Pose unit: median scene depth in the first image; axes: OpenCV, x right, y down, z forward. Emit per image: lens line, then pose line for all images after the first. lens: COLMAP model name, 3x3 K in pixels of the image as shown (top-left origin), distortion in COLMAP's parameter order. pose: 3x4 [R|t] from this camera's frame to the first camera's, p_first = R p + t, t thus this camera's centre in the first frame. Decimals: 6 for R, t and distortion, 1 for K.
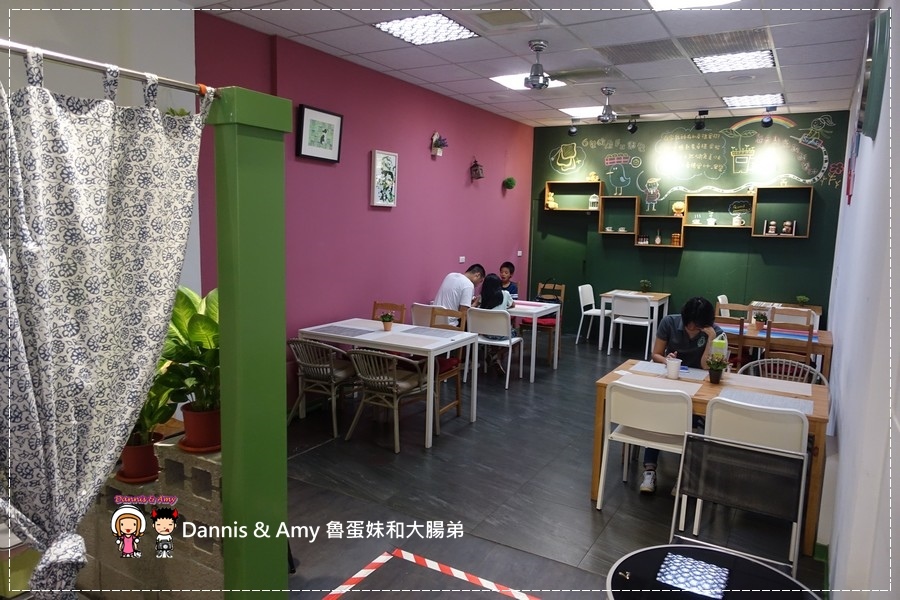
lens RADIAL K [[629.1, 0, 450.0], [0, 629.1, 300.0], [0, 0, 1]] dist [0.006115, -0.000713]
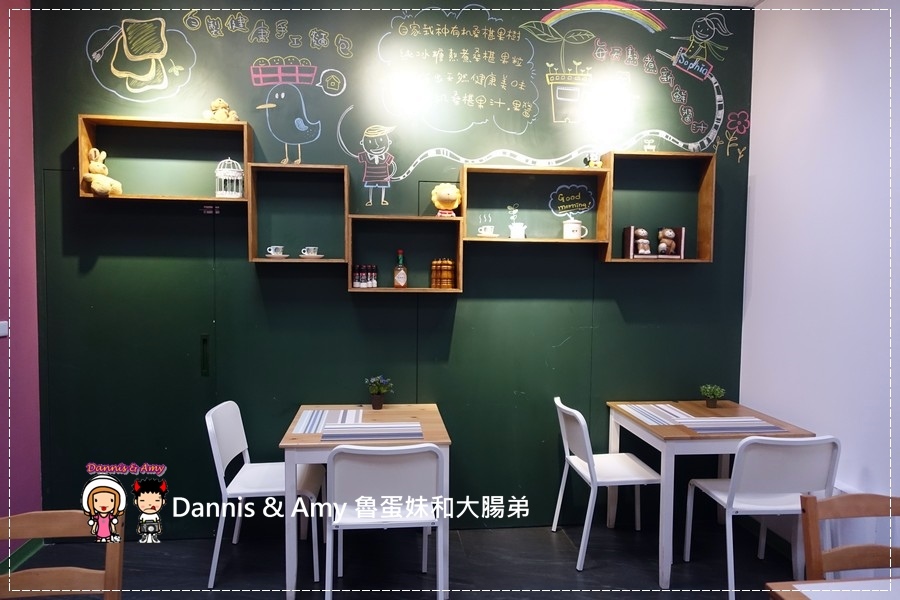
lens RADIAL K [[629.1, 0, 450.0], [0, 629.1, 300.0], [0, 0, 1]] dist [0.006115, -0.000713]
pose [[0.803086, -0.047057, 0.594002, 0.117262], [0.085229, 0.995698, -0.036349, -0.064399], [-0.589737, 0.079818, 0.803642, 0.675973]]
